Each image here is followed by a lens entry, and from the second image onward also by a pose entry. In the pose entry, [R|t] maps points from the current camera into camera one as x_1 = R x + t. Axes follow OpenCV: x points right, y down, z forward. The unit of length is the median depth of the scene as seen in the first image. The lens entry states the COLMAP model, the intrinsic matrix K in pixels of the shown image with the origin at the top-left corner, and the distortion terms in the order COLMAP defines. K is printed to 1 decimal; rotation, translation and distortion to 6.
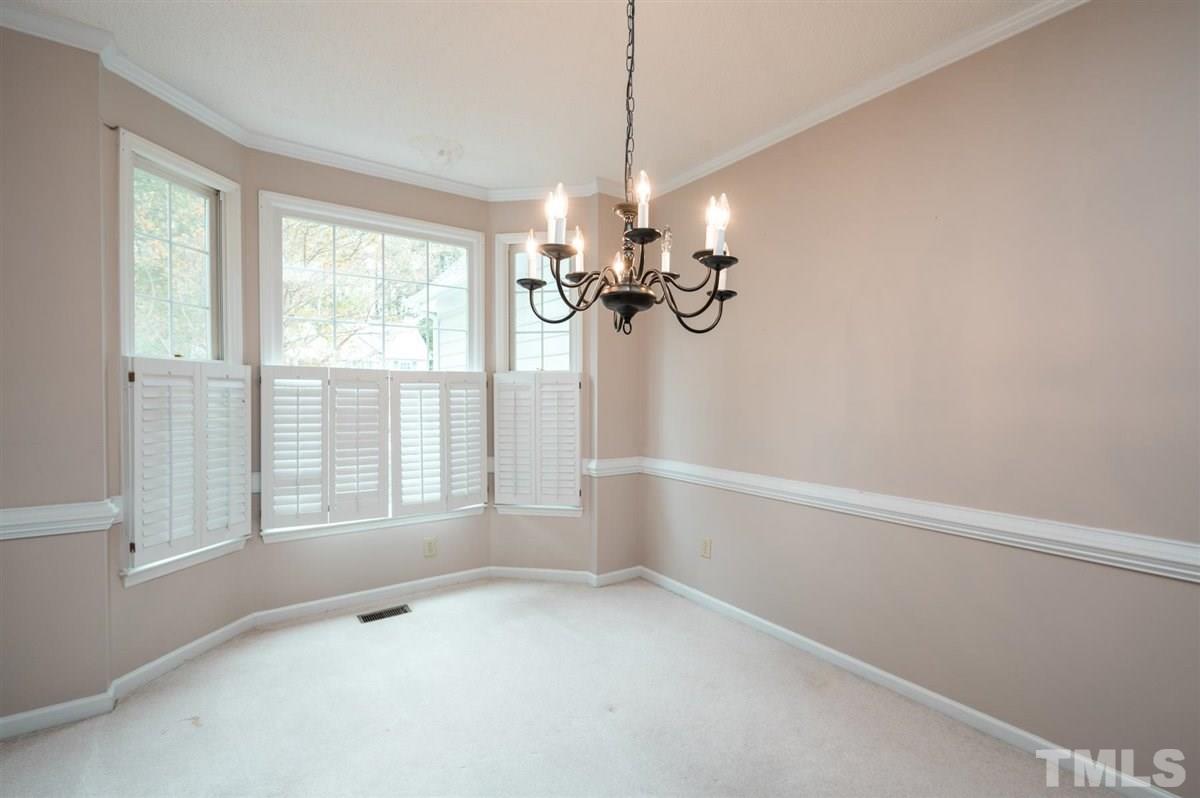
lens RADIAL K [[521.5, 0, 602.6], [0, 521.5, 402.1], [0, 0, 1]] dist [0.000350, 0.000149]
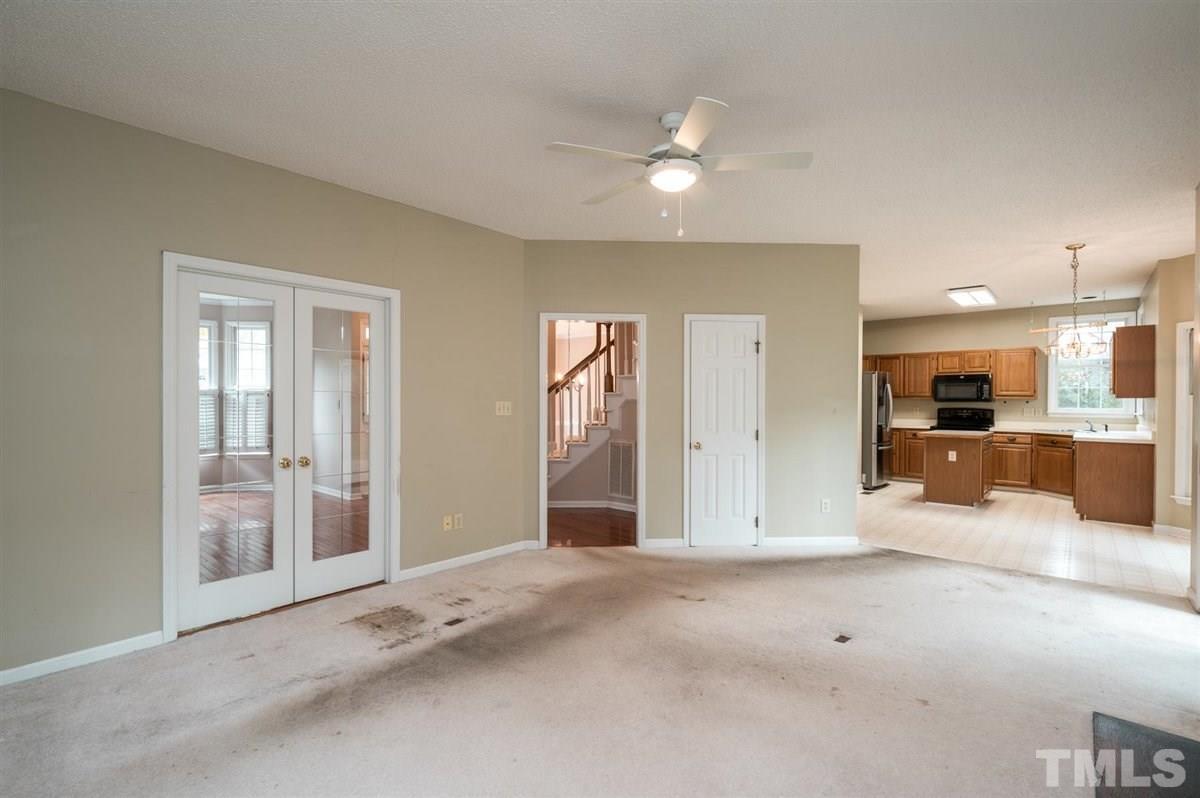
lens RADIAL K [[547.9, 0, 598.1], [0, 547.9, 401.6], [0, 0, 1]] dist [0.002327, 0.000406]
pose [[0.974923, -0.005921, 0.222462, 0.868968], [0.010134, 0.999790, -0.017801, 0.051225], [-0.222310, 0.019609, 0.974779, -1.652555]]
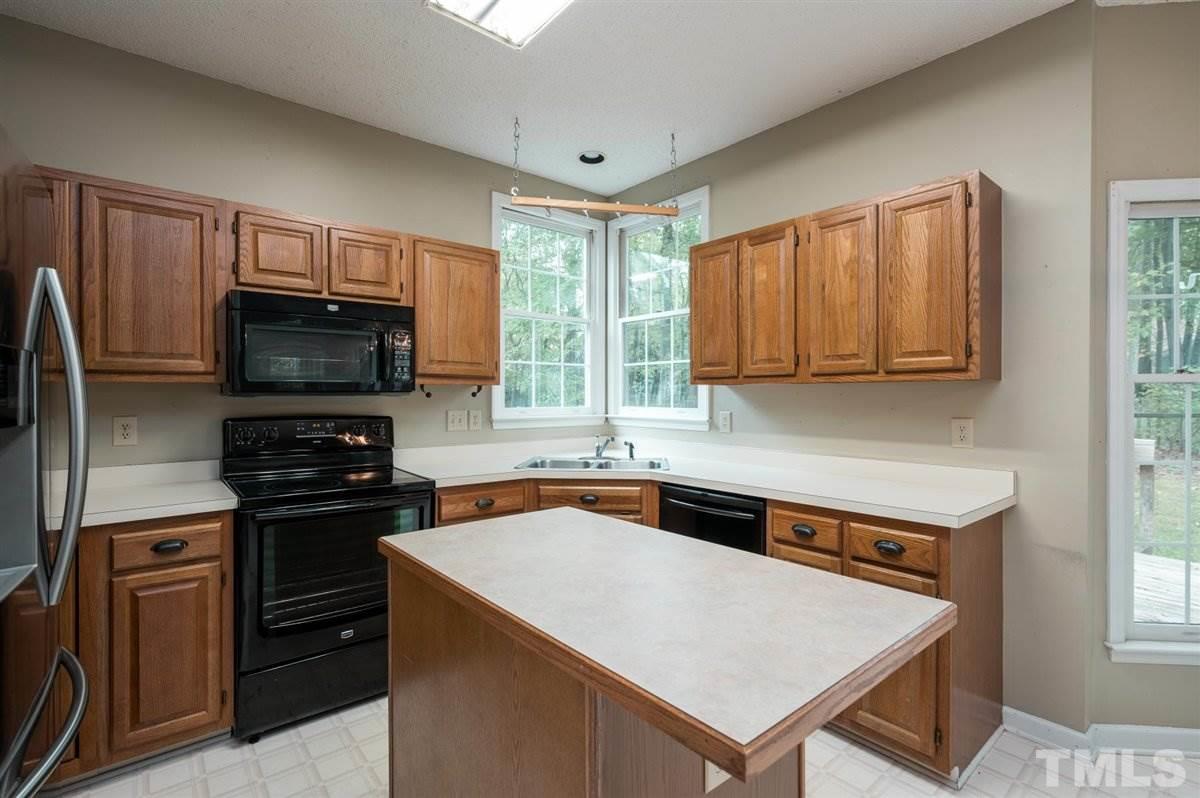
lens RADIAL K [[547.9, 0, 598.1], [0, 547.9, 401.6], [0, 0, 1]] dist [0.002327, 0.000406]
pose [[-0.074281, -0.019933, 0.997038, 1.282528], [0.022107, 0.999522, 0.021630, 0.044036], [-0.996992, 0.023648, -0.073804, -1.139591]]
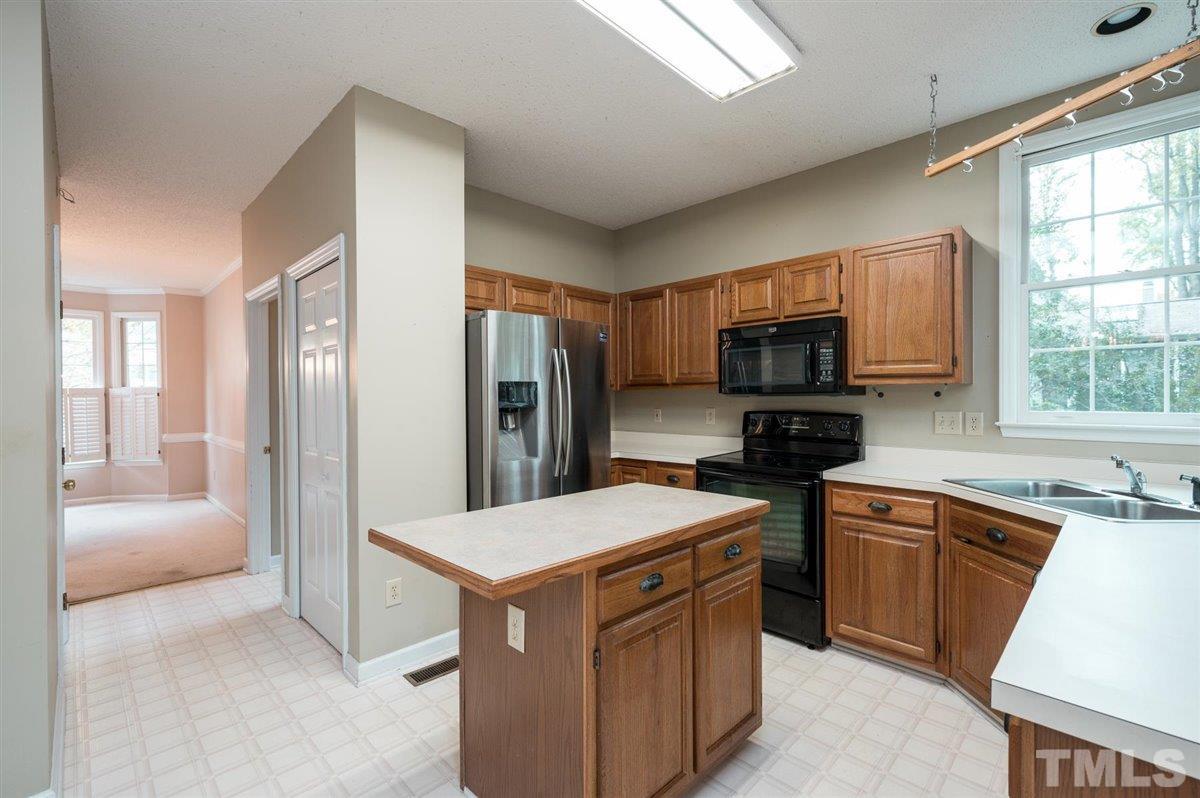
lens RADIAL K [[529.0, 0, 600.0], [0, 529.0, 399.0], [0, 0, 1]] dist [-0.000324, 0.000109]
pose [[0.985430, -0.015963, 0.169330, 1.366756], [0.018748, 0.999714, -0.014862, 0.047725], [-0.169045, 0.017820, 0.985447, -1.299857]]
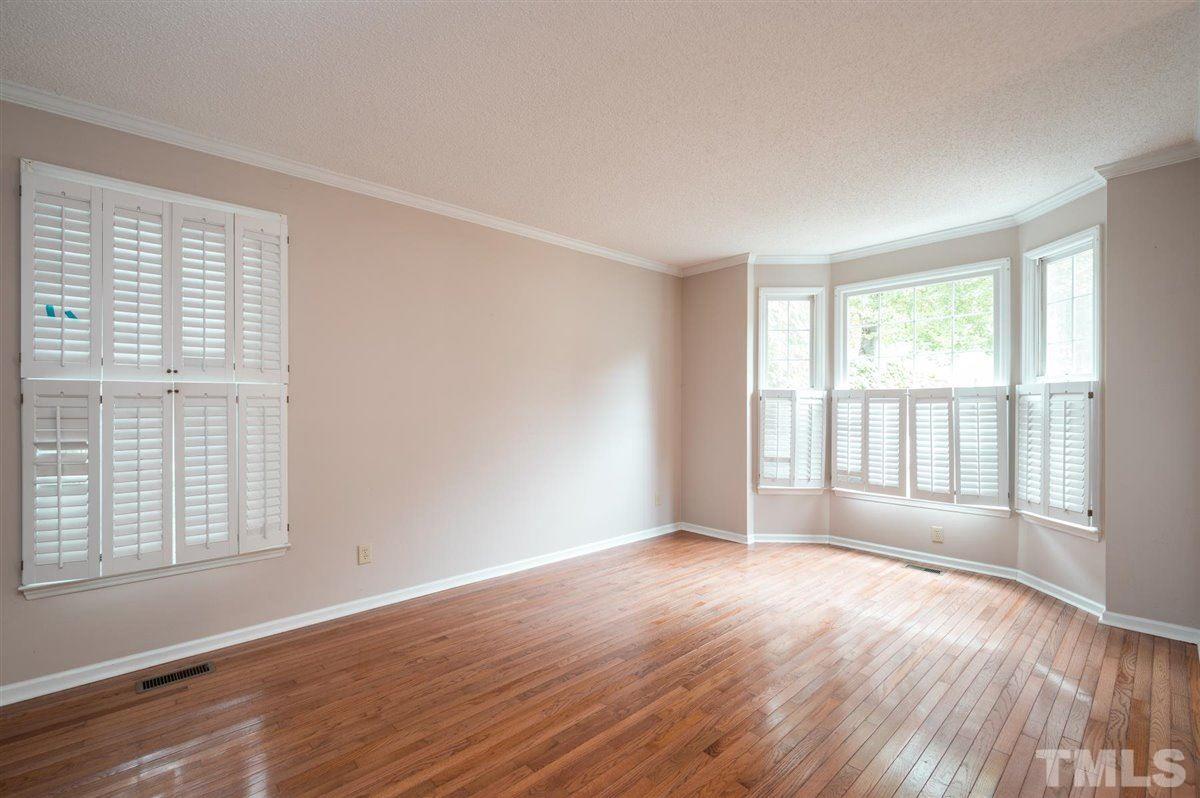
lens RADIAL K [[521.5, 0, 602.6], [0, 521.5, 402.1], [0, 0, 1]] dist [0.000350, 0.000149]
pose [[0.119333, -0.011095, -0.992792, 0.867934], [-0.020054, 0.999707, -0.013582, 0.008831], [0.992652, 0.021530, 0.119076, 0.050473]]
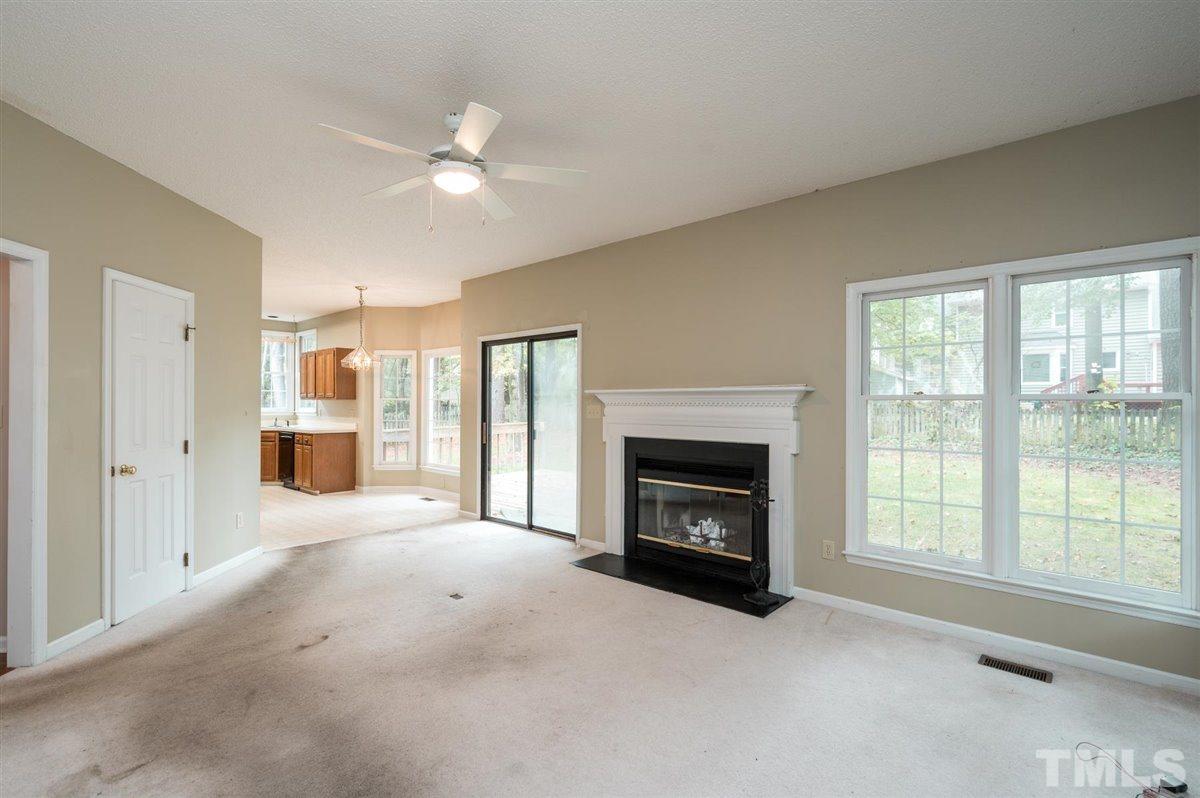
lens RADIAL K [[547.9, 0, 598.1], [0, 547.9, 401.6], [0, 0, 1]] dist [0.002327, 0.000406]
pose [[-0.218196, -0.005732, 0.975888, 0.711492], [0.018627, 0.999776, 0.010037, 0.045308], [-0.975727, 0.020368, -0.218040, -1.436260]]
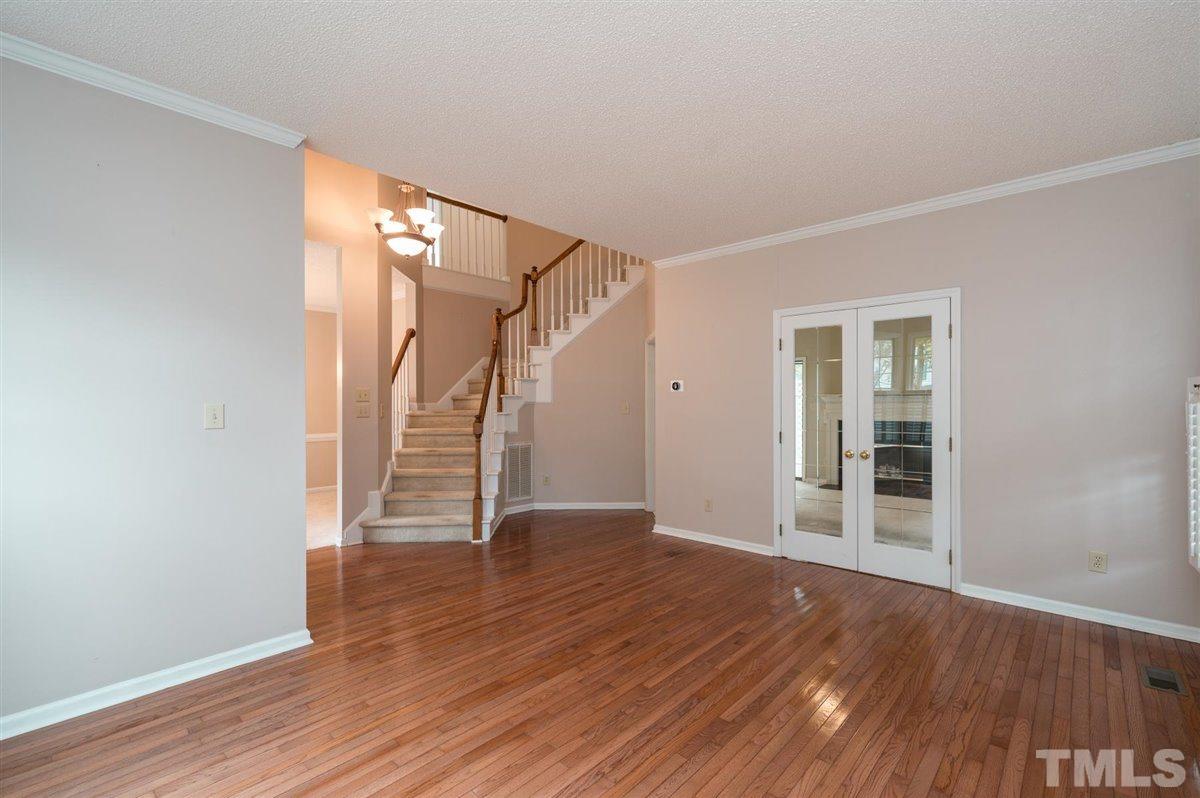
lens RADIAL K [[536.8, 0, 609.6], [0, 536.8, 403.3], [0, 0, 1]] dist [0.003395, 0.000536]
pose [[-0.220506, -0.008904, 0.975345, -0.648540], [0.022715, 0.999640, 0.014261, -0.008327], [-0.975121, 0.025299, -0.220225, 0.489101]]
